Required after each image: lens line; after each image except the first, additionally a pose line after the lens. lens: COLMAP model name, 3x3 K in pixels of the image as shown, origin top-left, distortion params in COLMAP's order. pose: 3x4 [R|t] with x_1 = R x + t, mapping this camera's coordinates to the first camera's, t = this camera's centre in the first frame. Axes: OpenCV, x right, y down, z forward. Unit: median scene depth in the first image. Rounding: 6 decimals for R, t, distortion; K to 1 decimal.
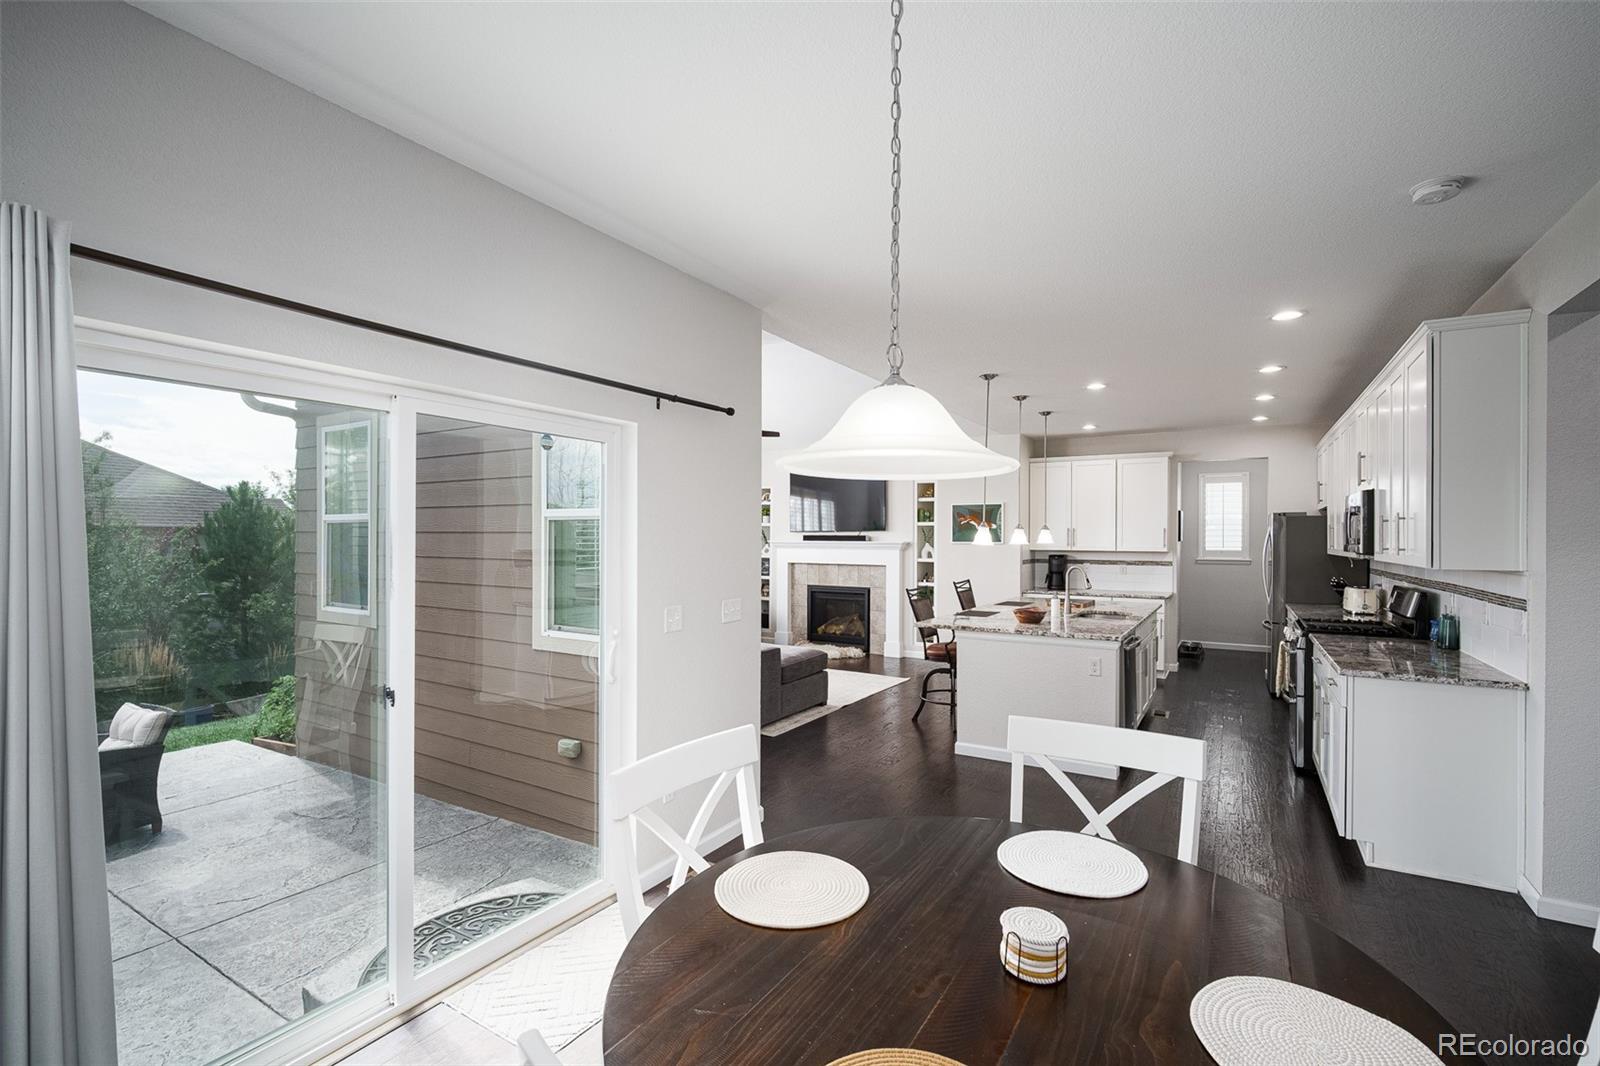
lens RADIAL K [[704.7, 0, 807.8], [0, 704.7, 543.2], [0, 0, 1]] dist [-0.000239, 0.000056]
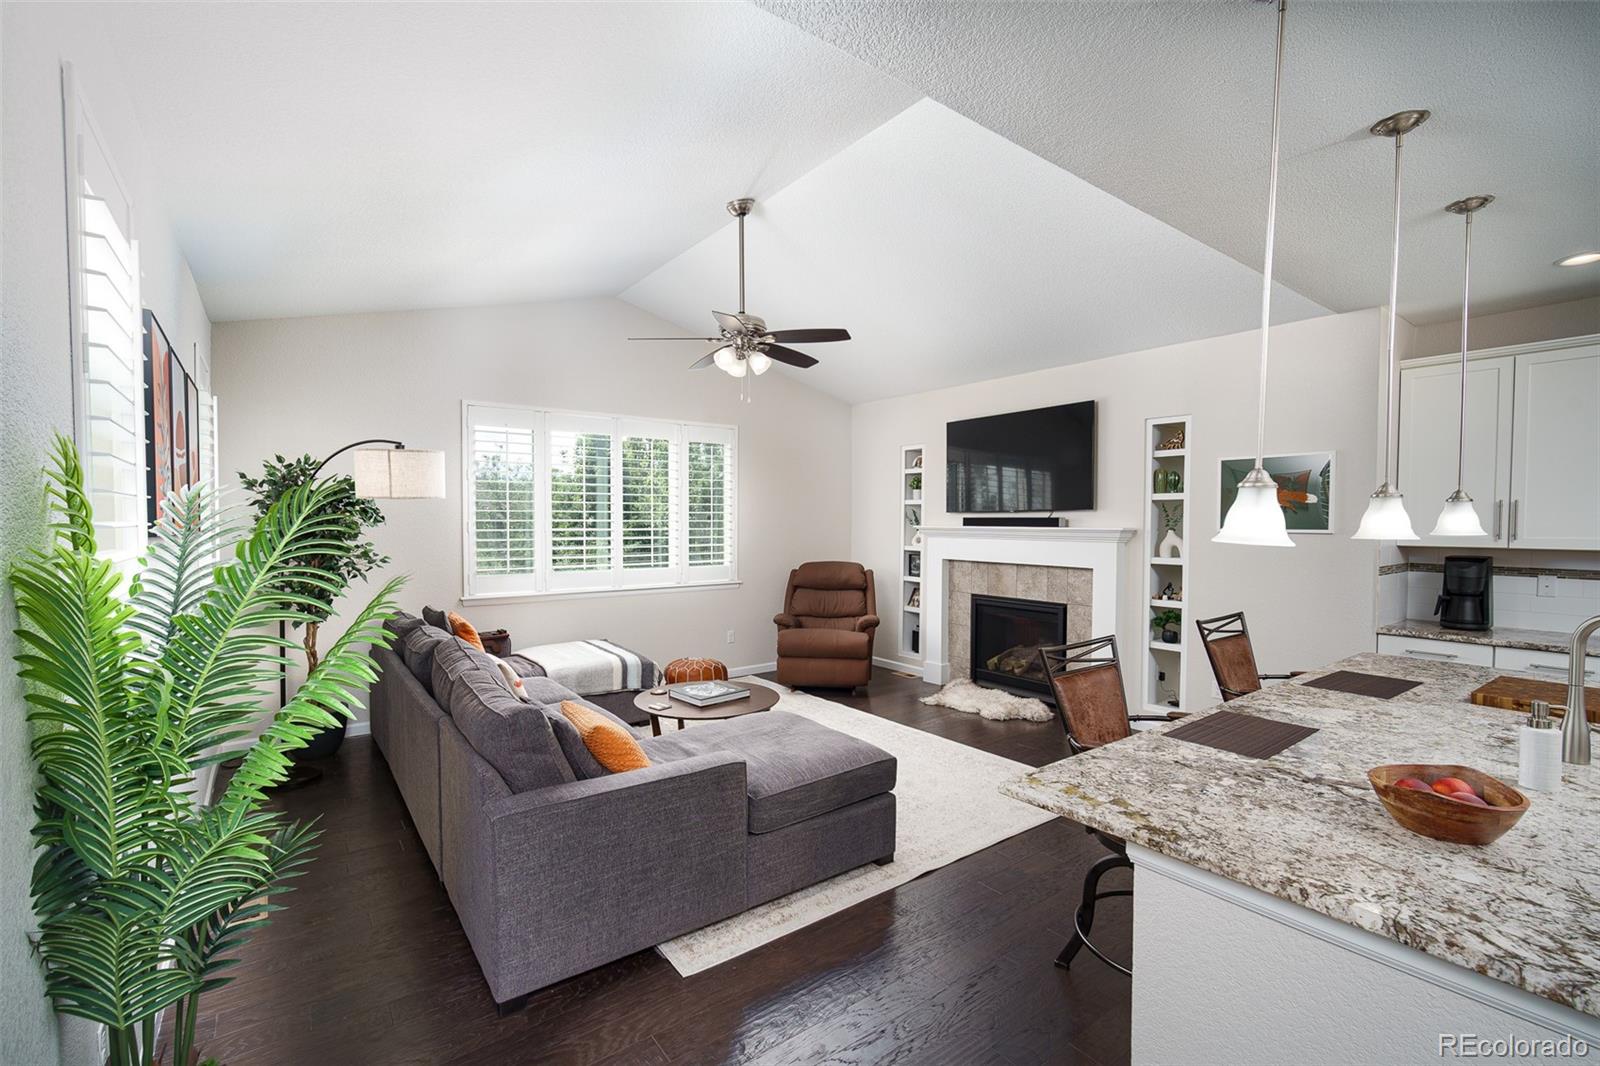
lens RADIAL K [[704.7, 0, 807.8], [0, 704.7, 543.2], [0, 0, 1]] dist [-0.000239, 0.000056]
pose [[0.932664, 0.012642, -0.360525, 0.100678], [-0.005233, 0.999755, 0.021519, -0.000803], [0.360708, -0.018183, 0.932501, 0.366181]]
